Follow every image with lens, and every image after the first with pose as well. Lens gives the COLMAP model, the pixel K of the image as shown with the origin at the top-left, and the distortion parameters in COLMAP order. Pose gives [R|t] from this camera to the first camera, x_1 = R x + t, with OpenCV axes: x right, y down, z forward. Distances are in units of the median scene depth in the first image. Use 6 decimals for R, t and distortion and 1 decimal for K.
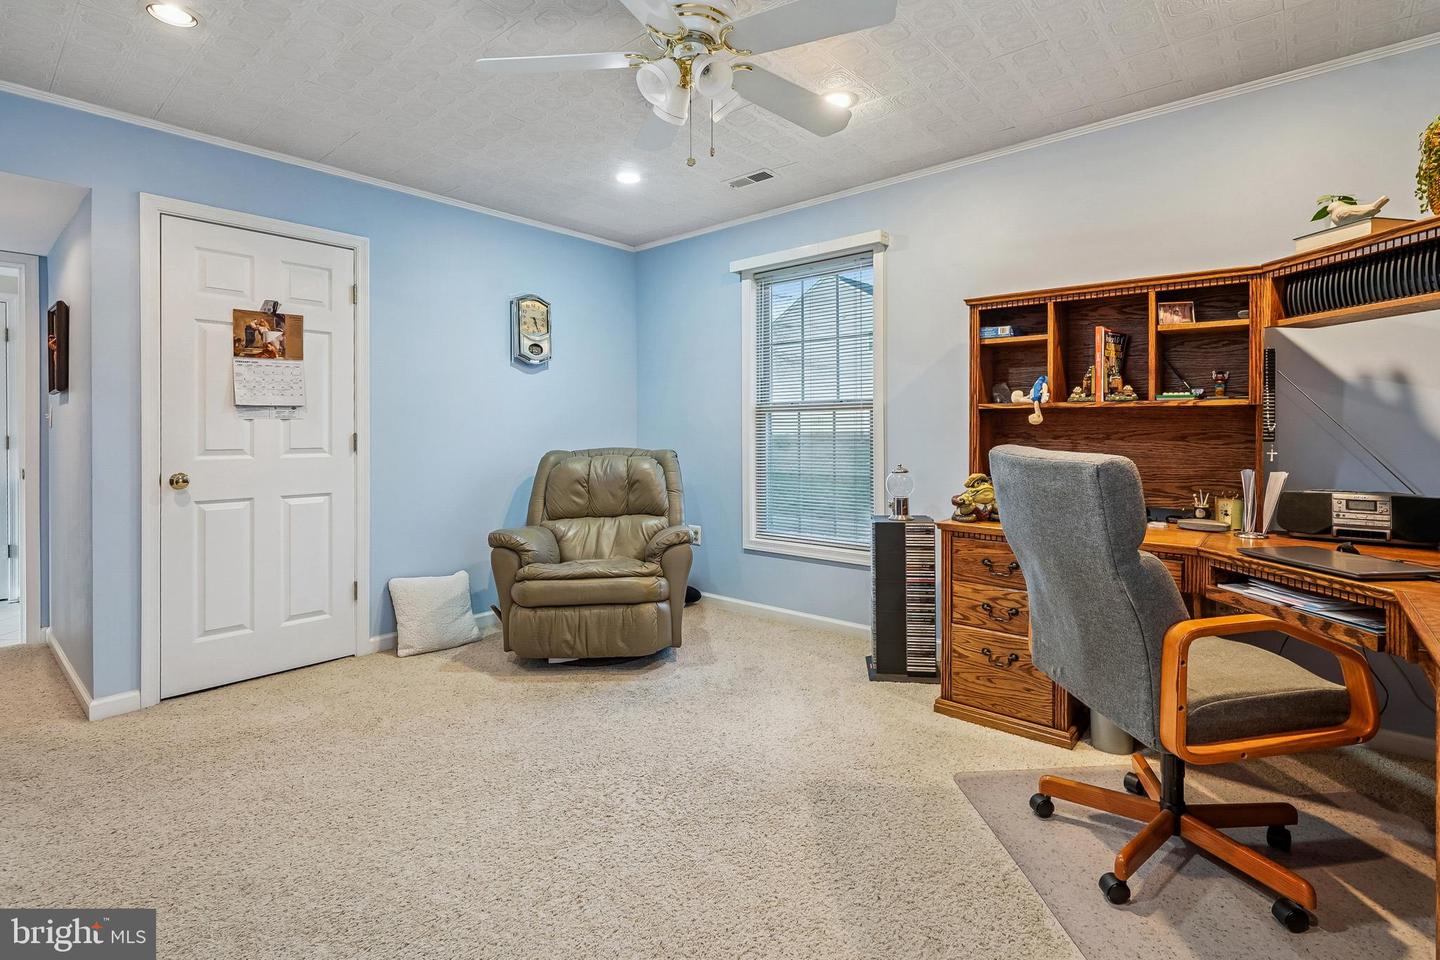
lens RADIAL K [[664.8, 0, 733.0], [0, 664.8, 441.7], [0, 0, 1]] dist [0.001807, -0.000261]
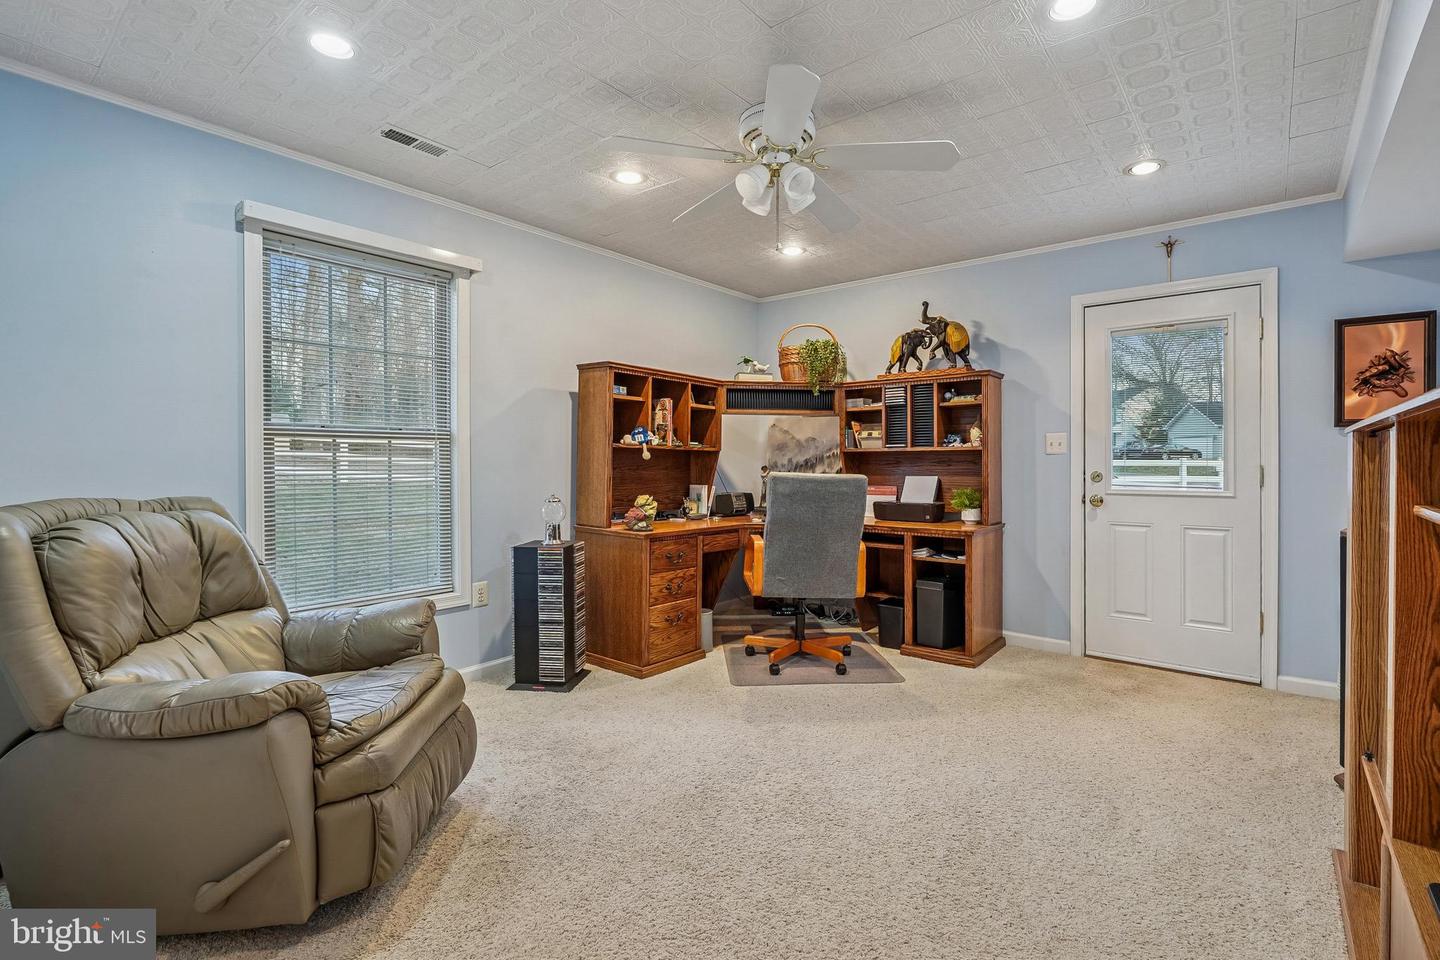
lens RADIAL K [[664.8, 0, 721.0], [0, 664.8, 468.1], [0, 0, 1]] dist [0.001807, -0.000261]
pose [[0.002075, -0.009419, 0.999953, -0.947211], [0.009836, 0.999907, 0.009398, -0.018387], [-0.999949, 0.009816, 0.002167, 0.796263]]
